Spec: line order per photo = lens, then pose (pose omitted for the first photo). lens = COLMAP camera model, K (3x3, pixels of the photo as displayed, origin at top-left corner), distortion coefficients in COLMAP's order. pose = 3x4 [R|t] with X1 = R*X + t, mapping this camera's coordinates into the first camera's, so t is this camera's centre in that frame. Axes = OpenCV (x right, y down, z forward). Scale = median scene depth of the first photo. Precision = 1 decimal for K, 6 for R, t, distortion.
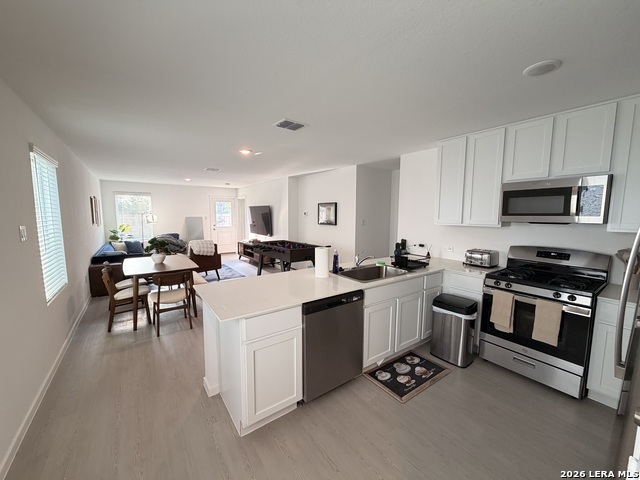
lens RADIAL K [[253.8, 0, 317.7], [0, 253.8, 240.1], [0, 0, 1]] dist [-0.002519, 0.001006]
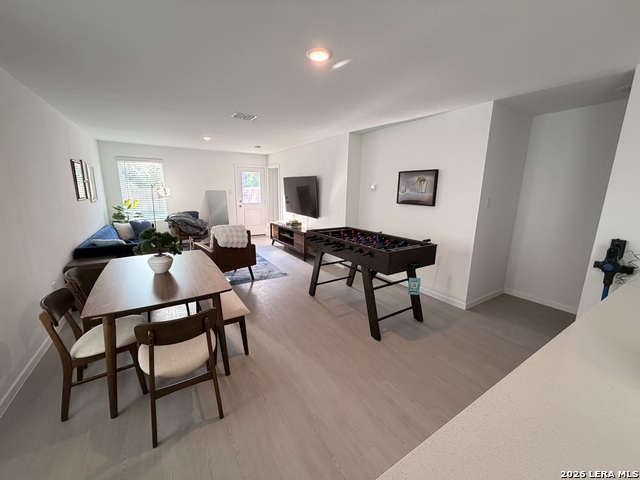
lens RADIAL K [[253.8, 0, 316.6], [0, 253.8, 239.8], [0, 0, 1]] dist [-0.002519, 0.001006]
pose [[0.997182, 0.023923, -0.071101, -0.242673], [-0.016922, 0.995093, 0.097482, -0.043635], [0.073084, -0.096004, 0.992694, 0.471929]]
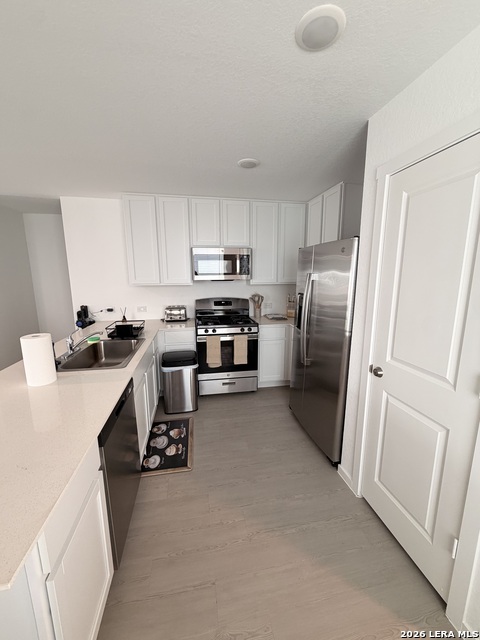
lens RADIAL K [[253.8, 0, 240.2], [0, 253.8, 318.0], [0, 0, 1]] dist [-0.002519, 0.001006]
pose [[0.427515, -0.166752, 0.888496, -0.193476], [0.097375, 0.985616, 0.138125, -0.029988], [-0.898749, 0.027467, 0.437603, 0.207663]]
